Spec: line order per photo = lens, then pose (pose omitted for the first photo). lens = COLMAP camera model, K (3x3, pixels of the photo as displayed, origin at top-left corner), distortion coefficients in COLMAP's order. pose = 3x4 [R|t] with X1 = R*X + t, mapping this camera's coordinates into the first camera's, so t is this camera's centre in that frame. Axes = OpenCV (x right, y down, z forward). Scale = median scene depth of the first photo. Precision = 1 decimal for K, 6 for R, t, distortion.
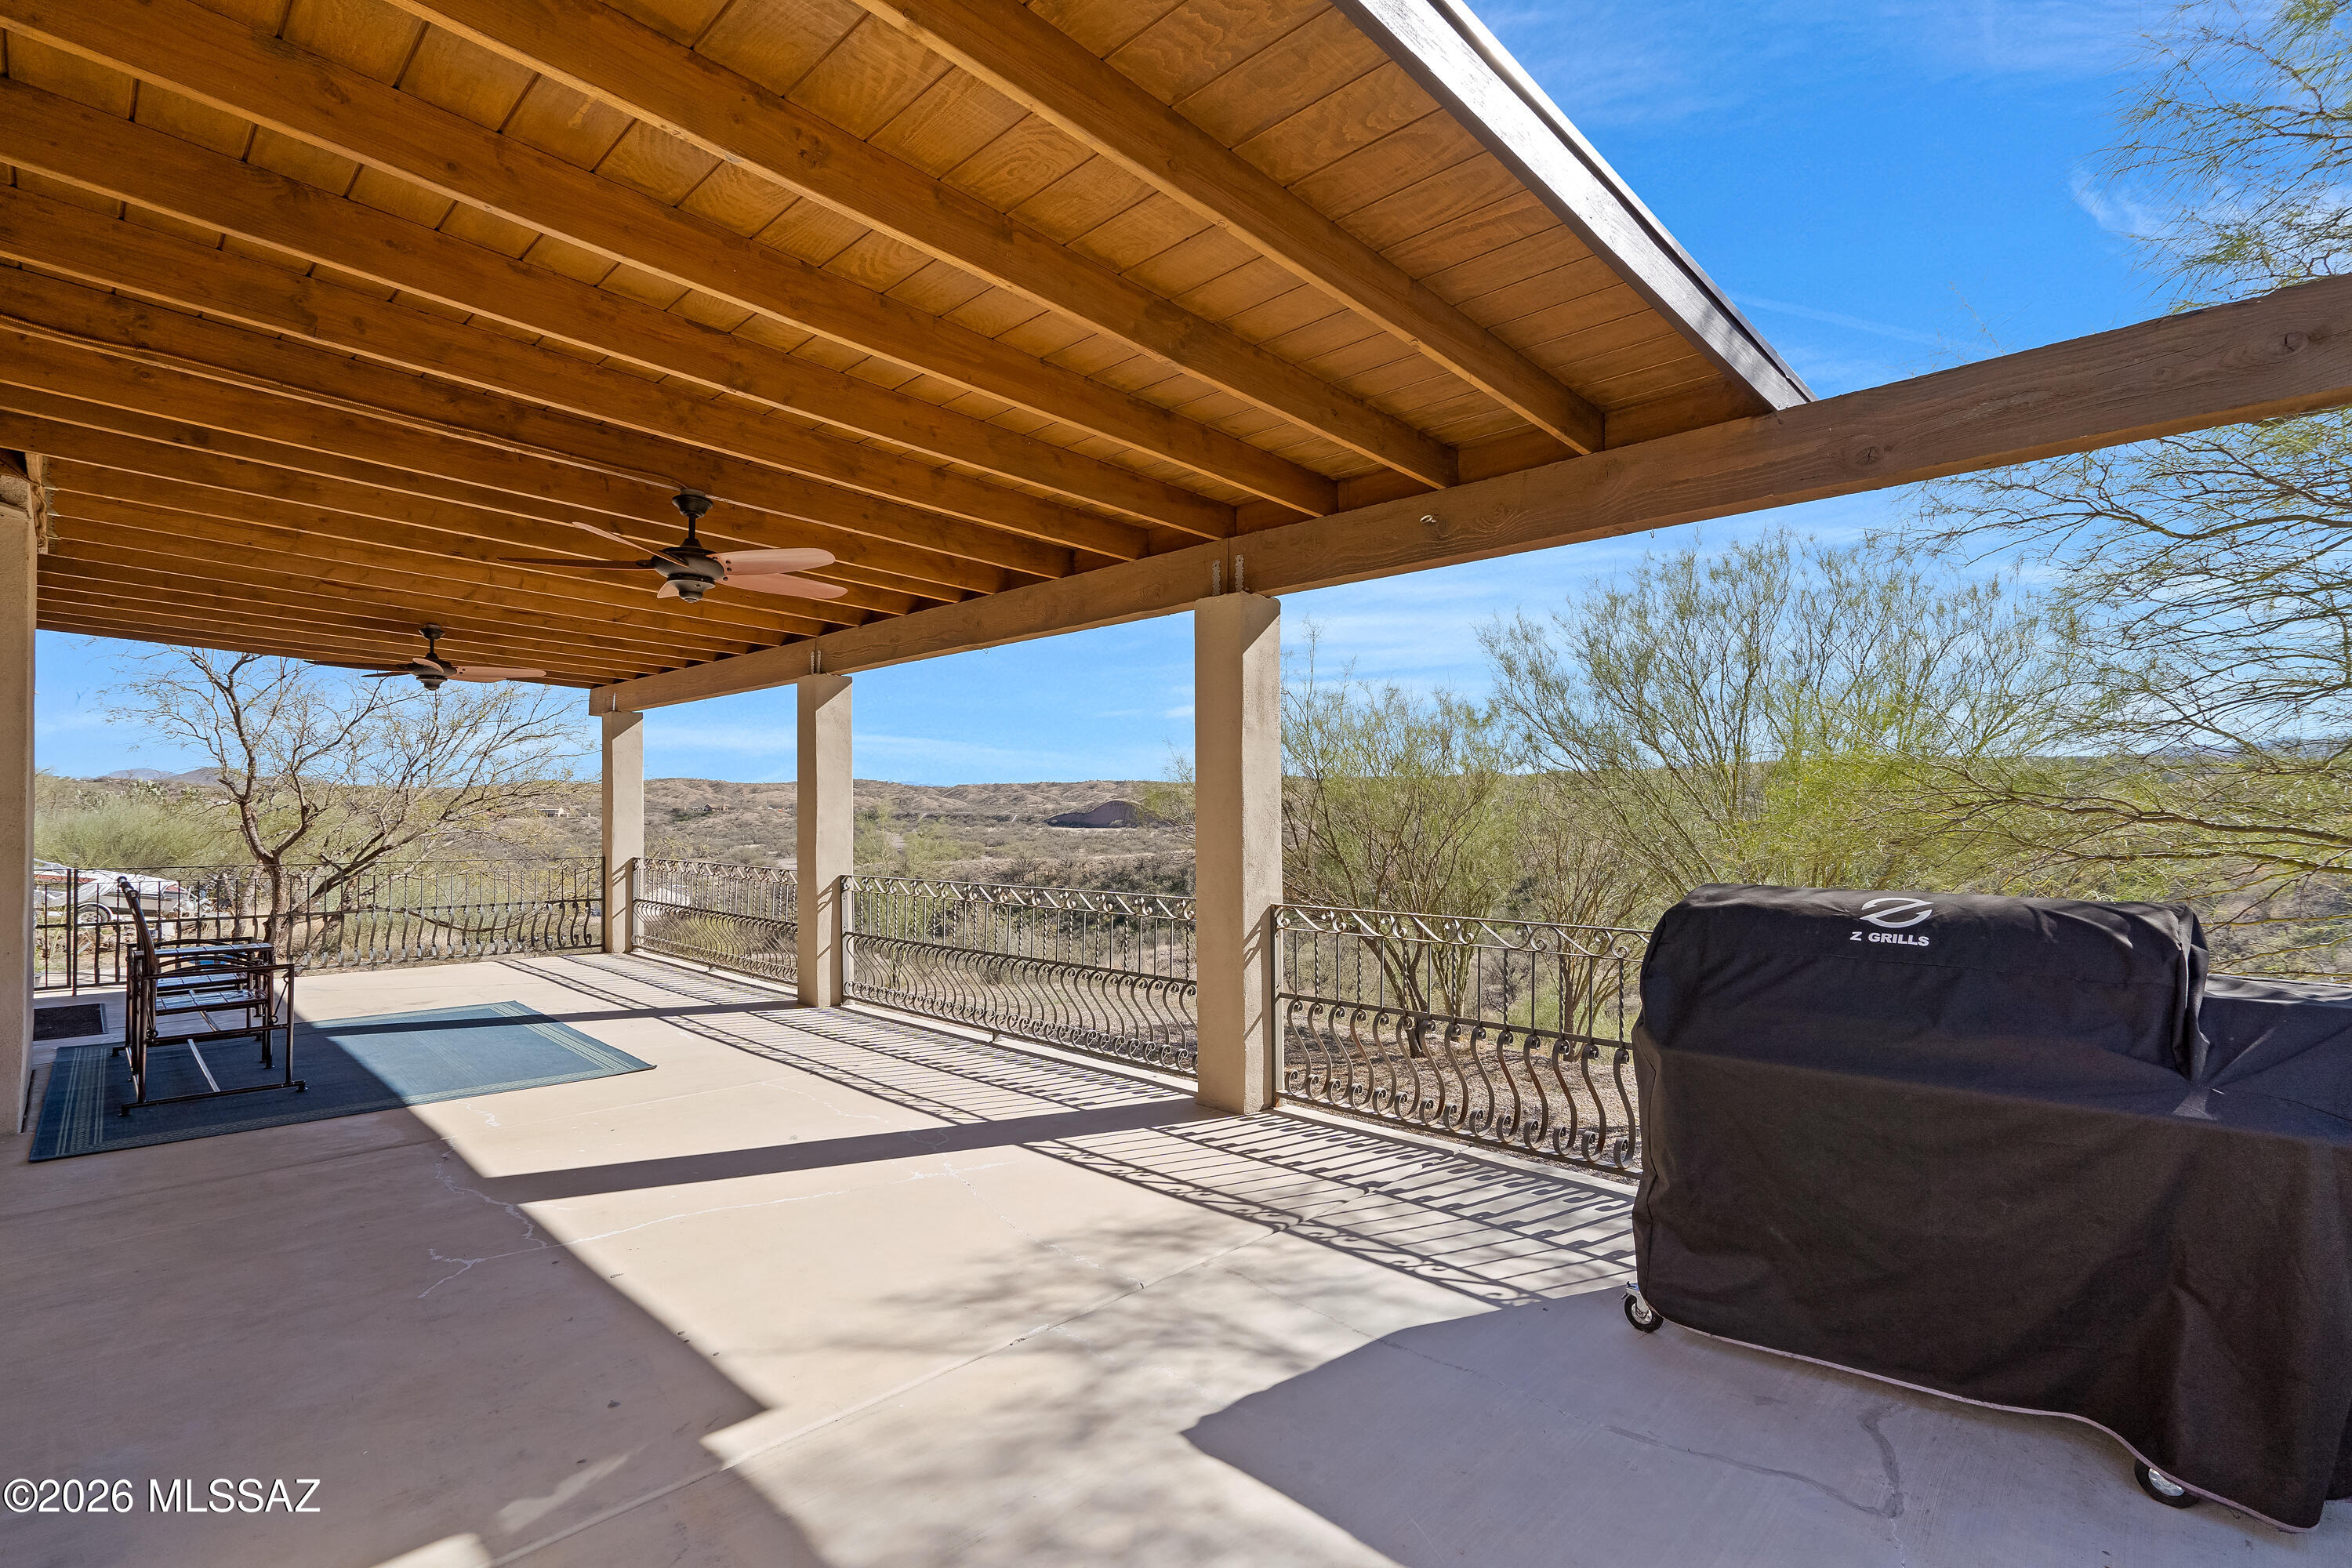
lens RADIAL K [[1075.3, 0, 1161.7], [0, 1075.3, 799.3], [0, 0, 1]] dist [-0.006196, 0.003223]
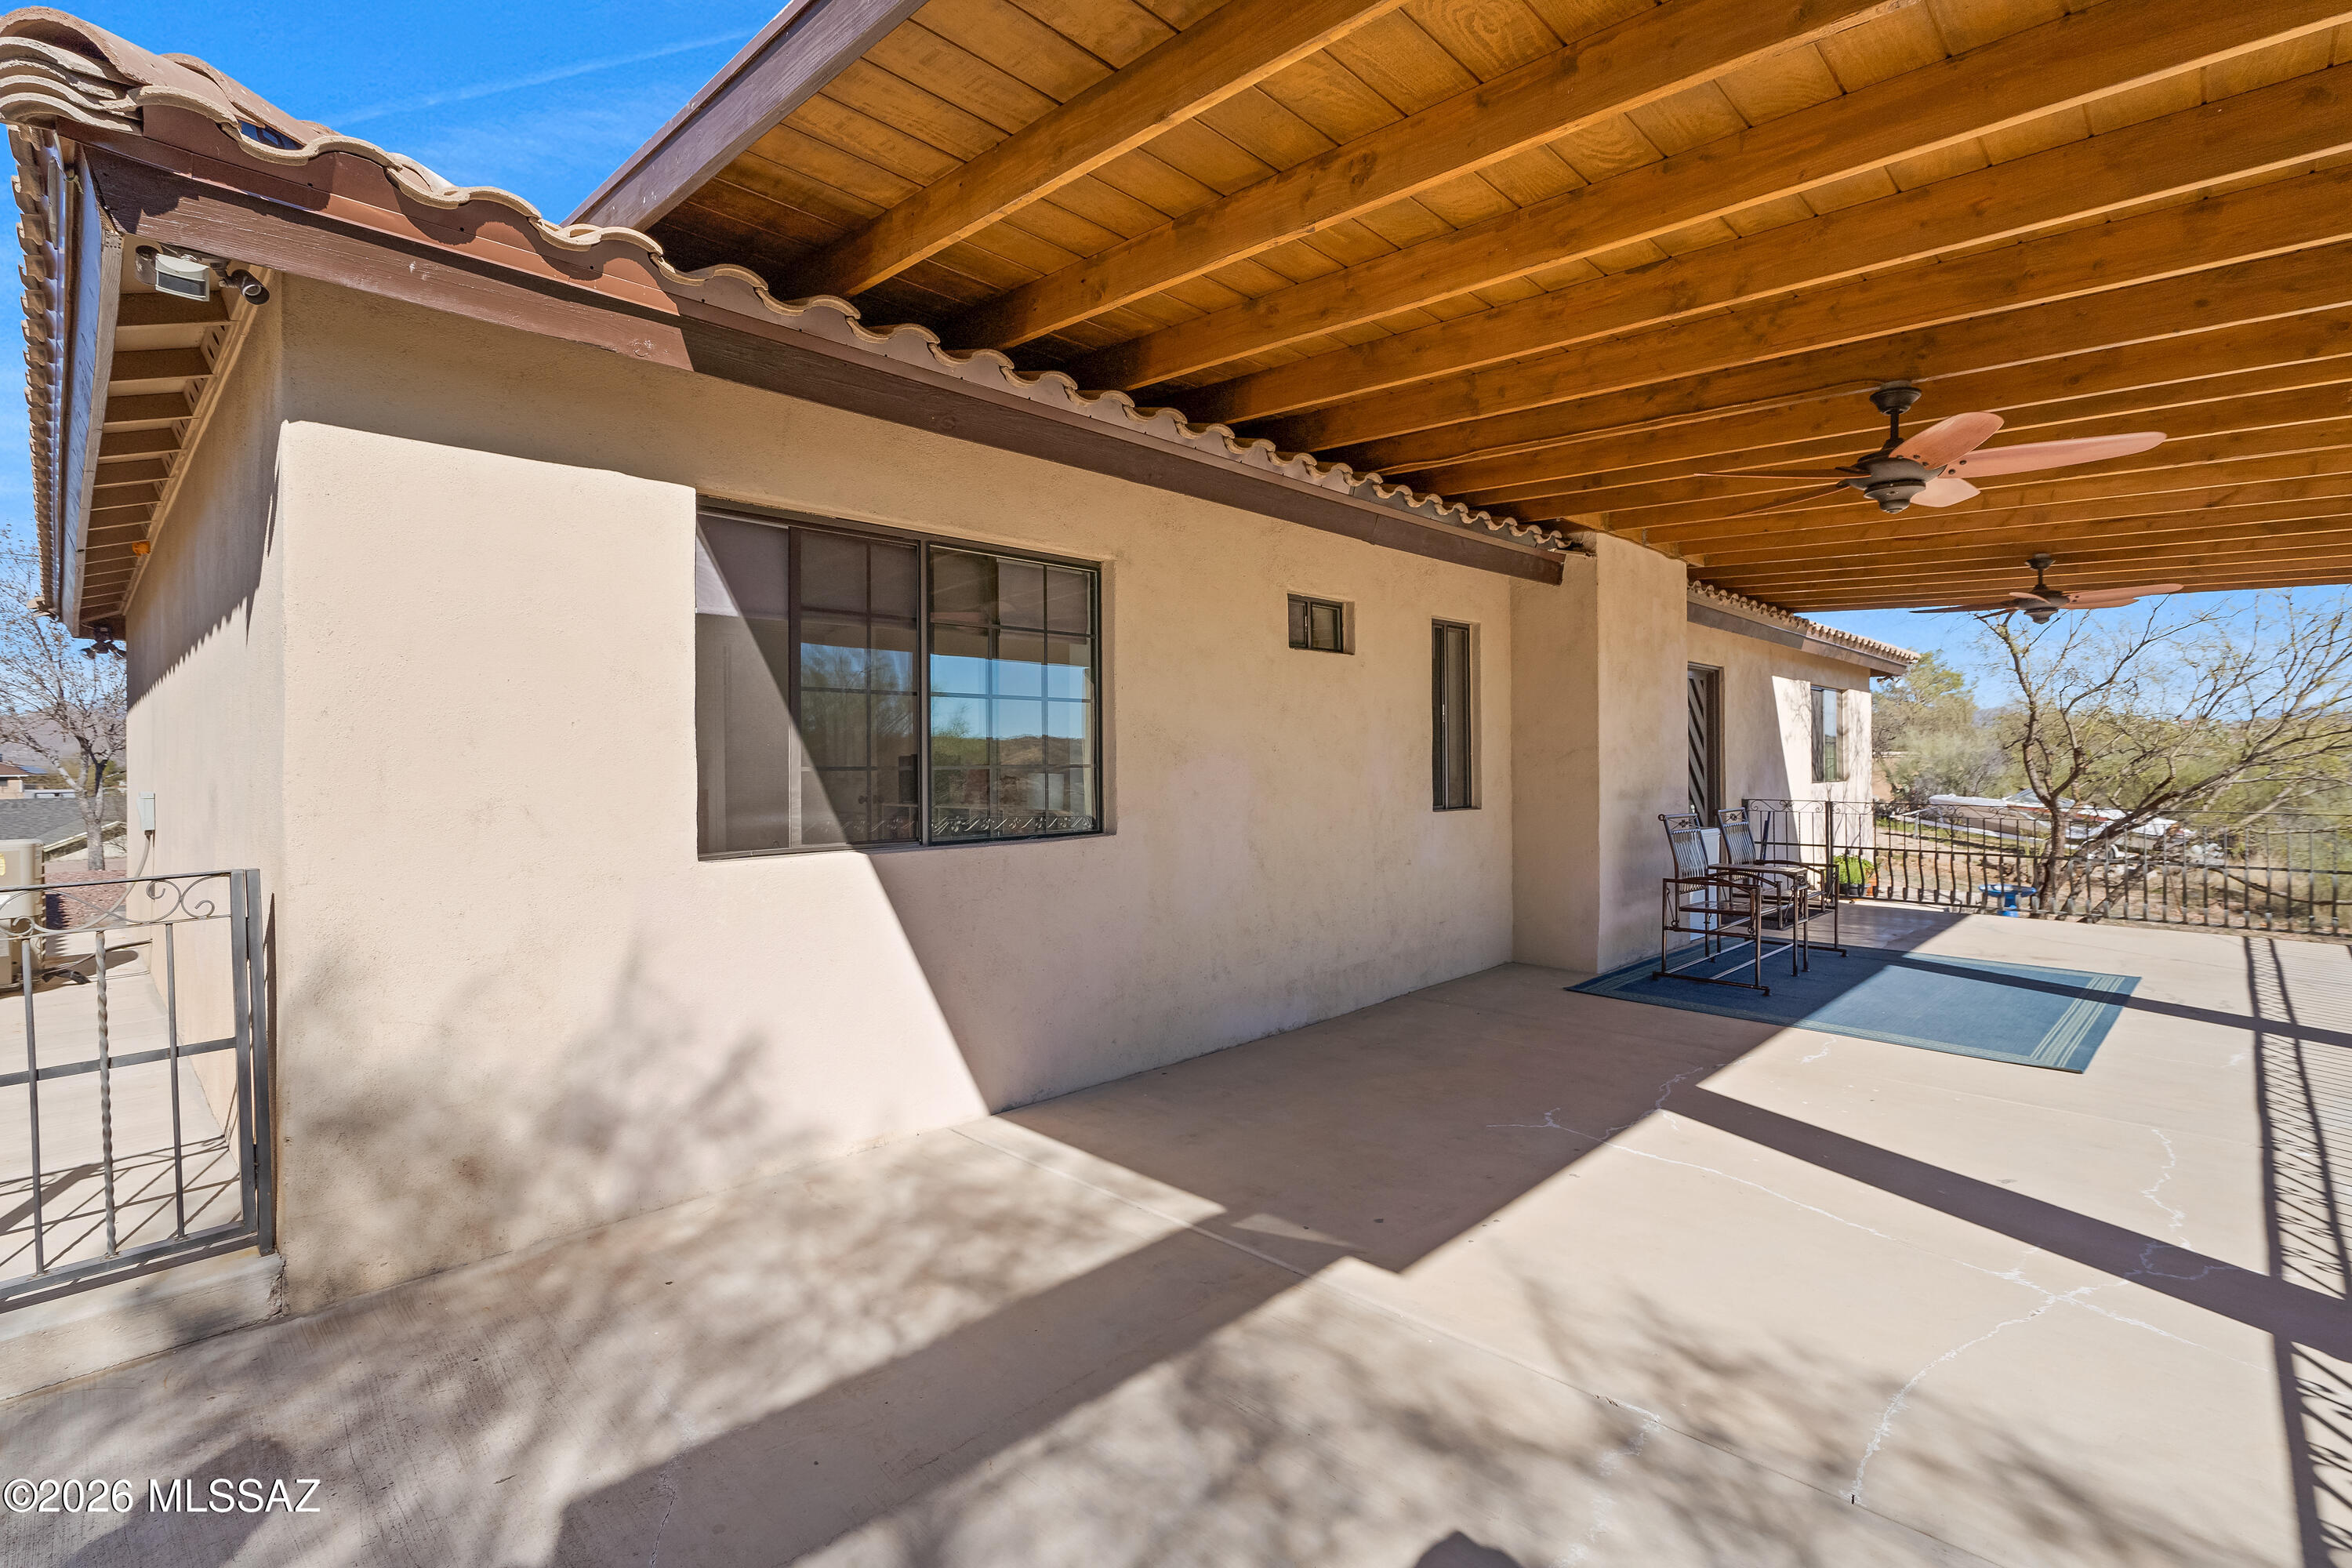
lens RADIAL K [[1075.3, 0, 1161.5], [0, 1075.3, 782.3], [0, 0, 1]] dist [-0.006196, 0.003223]
pose [[0.006653, 0.022768, -0.999719, 0.447351], [0.015613, 0.999617, 0.022870, 0.003875], [0.999856, -0.015761, 0.006295, 0.423611]]
